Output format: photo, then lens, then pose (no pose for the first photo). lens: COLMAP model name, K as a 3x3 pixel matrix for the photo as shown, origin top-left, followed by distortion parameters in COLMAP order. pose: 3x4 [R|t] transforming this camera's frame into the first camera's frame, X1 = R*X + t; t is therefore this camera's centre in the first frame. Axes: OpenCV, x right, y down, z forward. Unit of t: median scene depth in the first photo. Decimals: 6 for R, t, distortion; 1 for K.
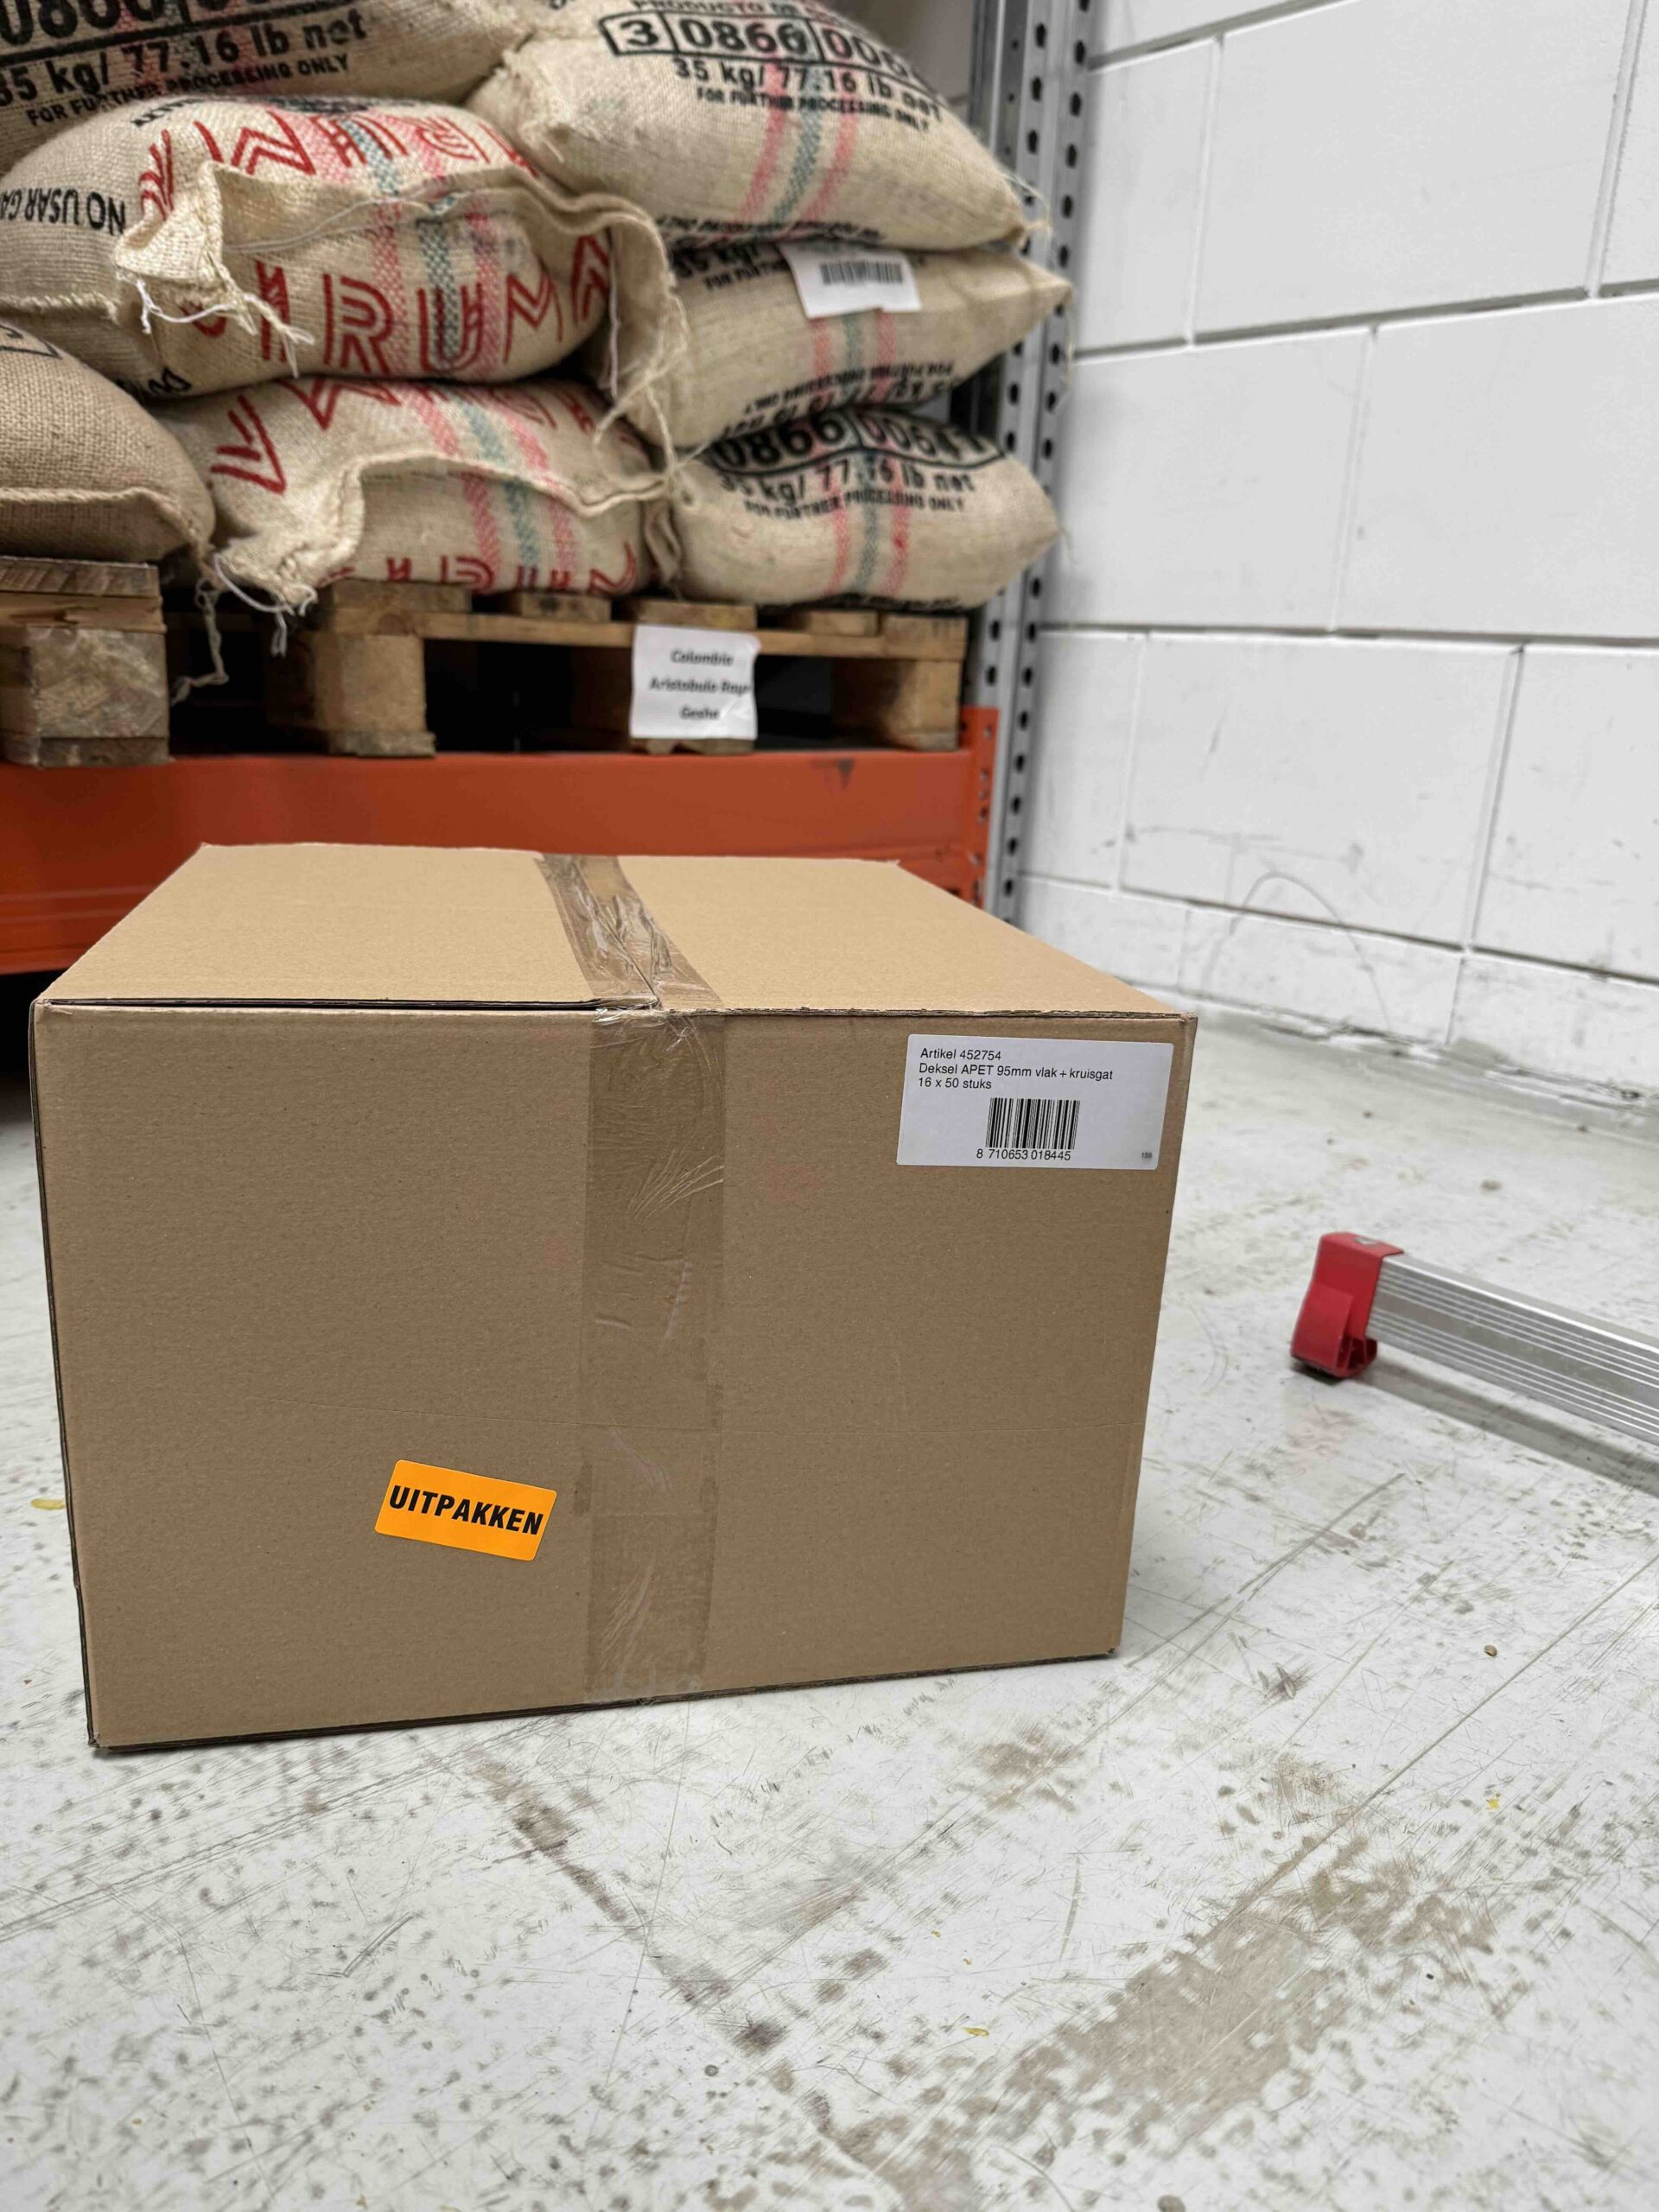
lens RADIAL K [[1538.5, 0, 829.5], [0, 1538.5, 1106.0], [0, 0, 1]] dist [-0.004673, -0.002759]
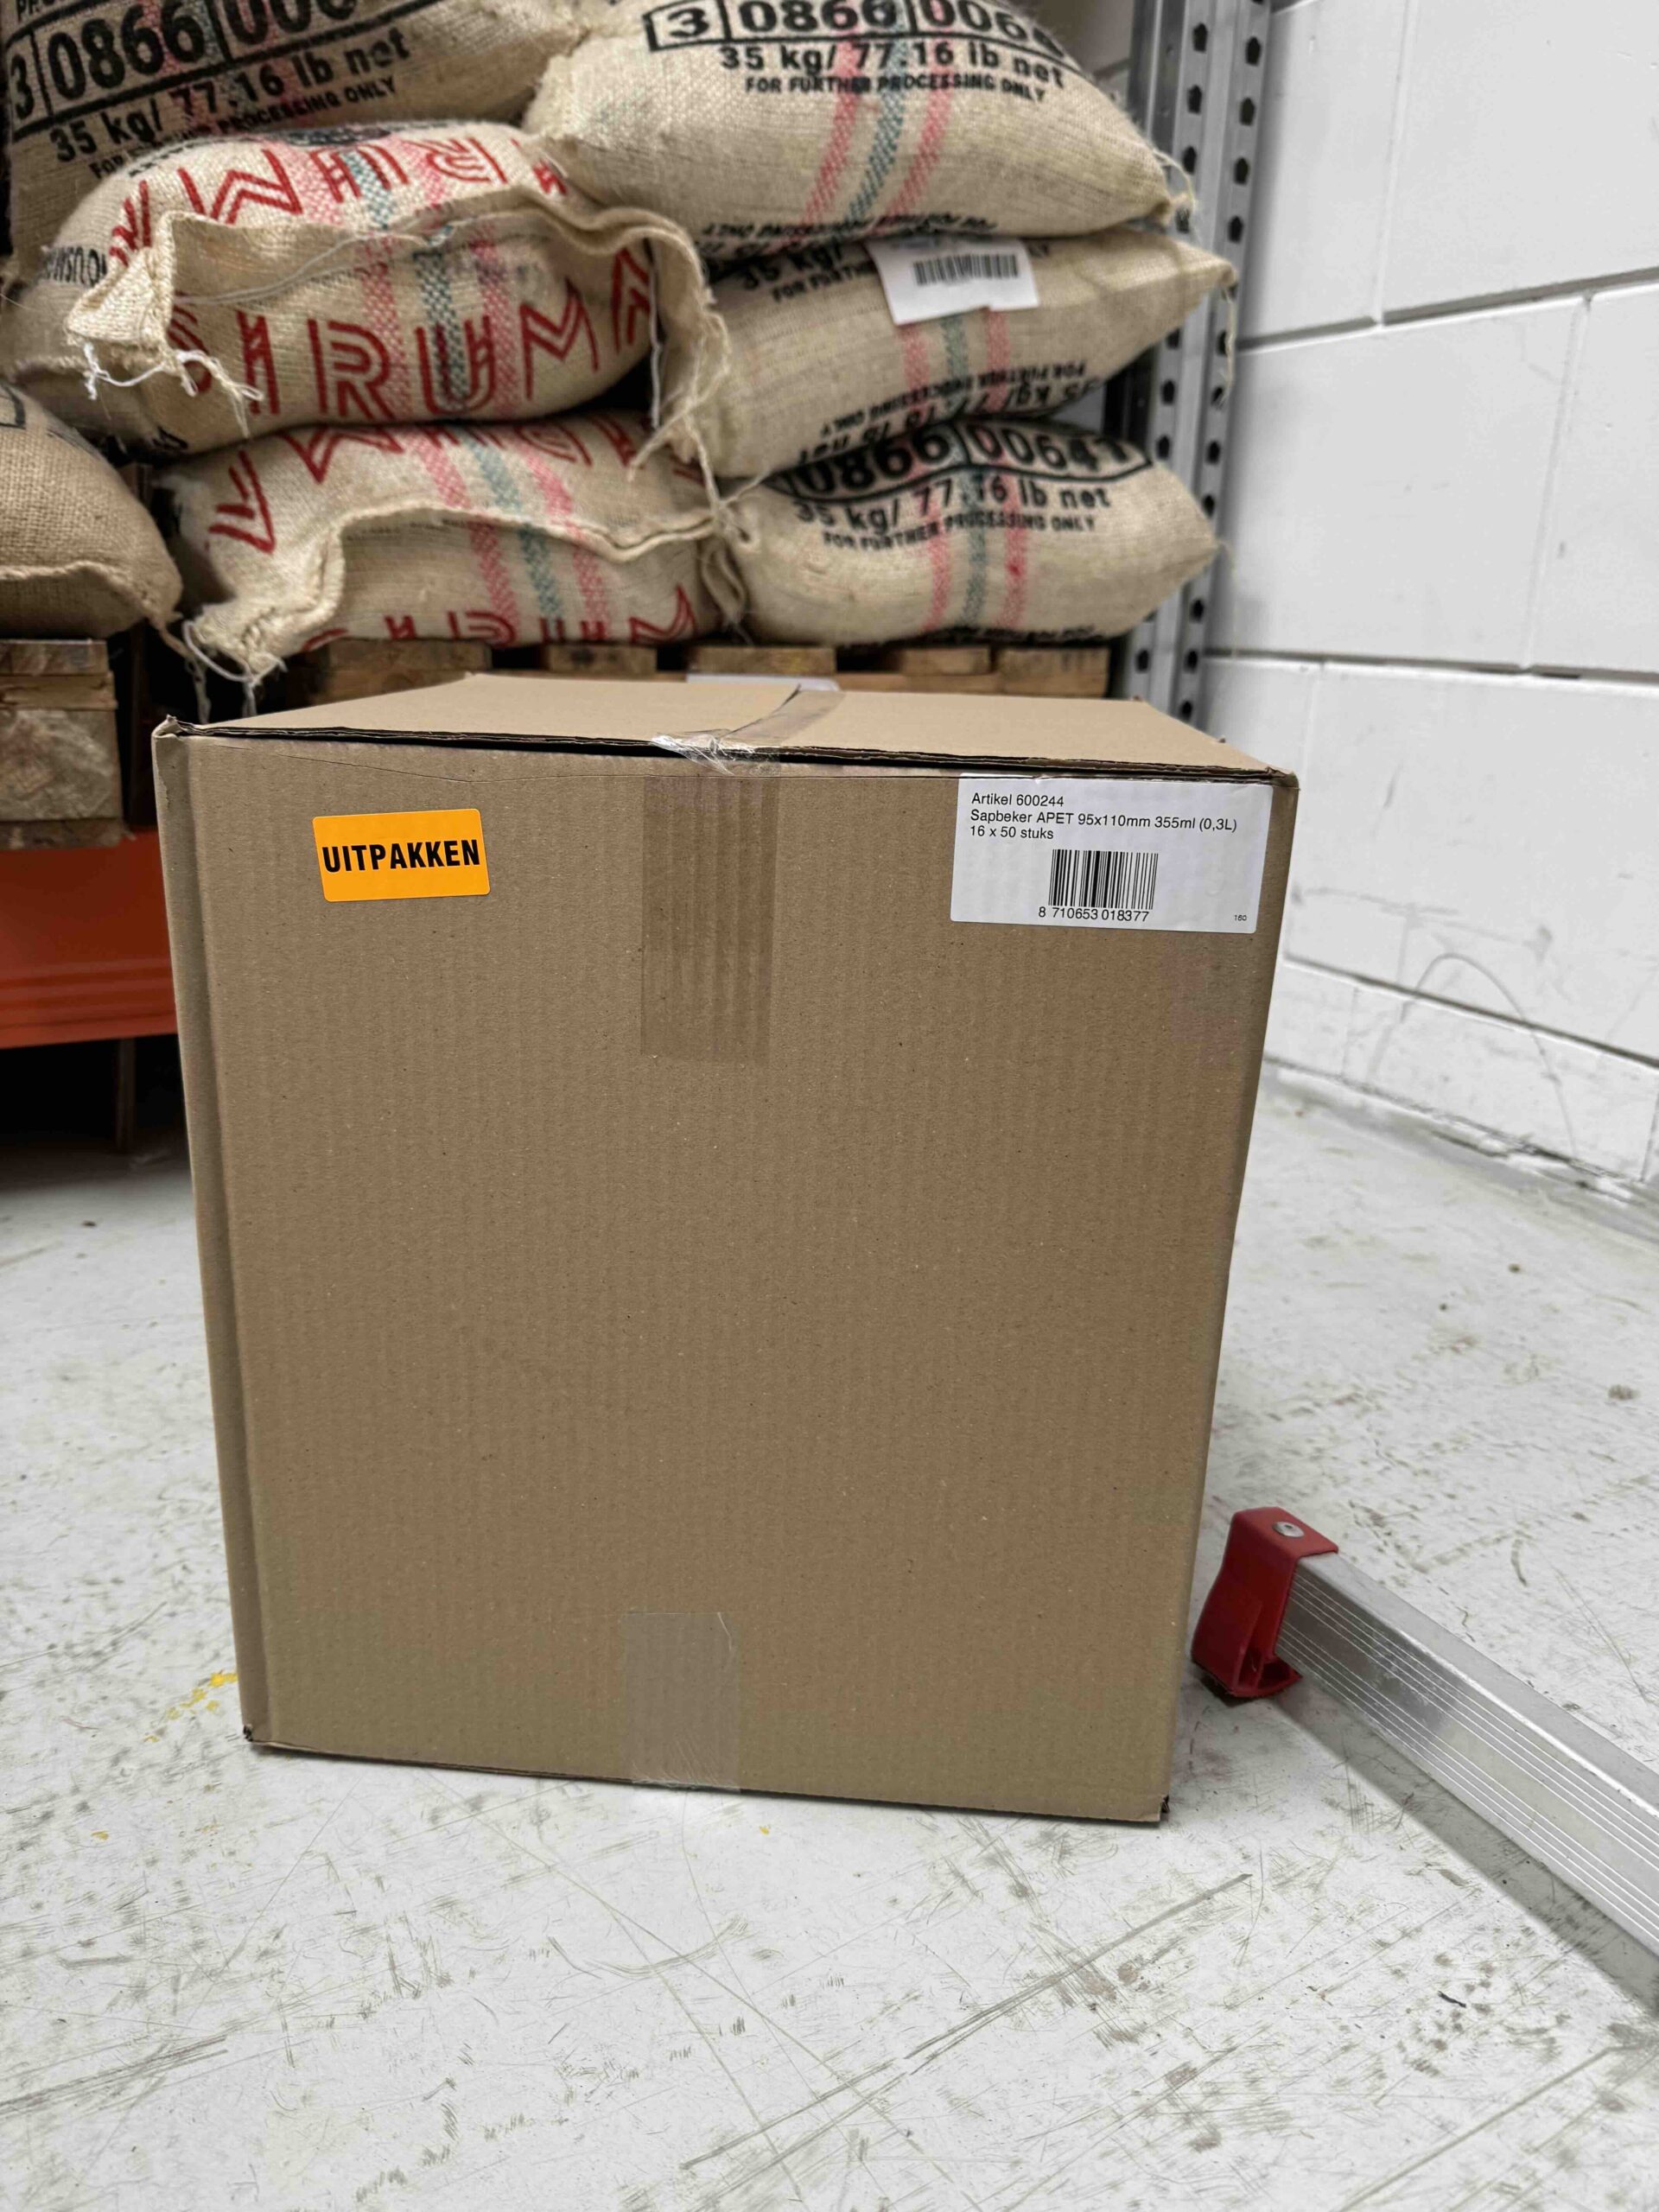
lens RADIAL K [[1552.6, 0, 829.5], [0, 1552.6, 1106.0], [0, 0, 1]] dist [-0.001268, -0.009050]
pose [[0.973860, 0.054463, -0.220523, 0.190221], [-0.051827, 0.998499, 0.017727, -0.083929], [0.221157, -0.005835, 0.975221, 0.126452]]
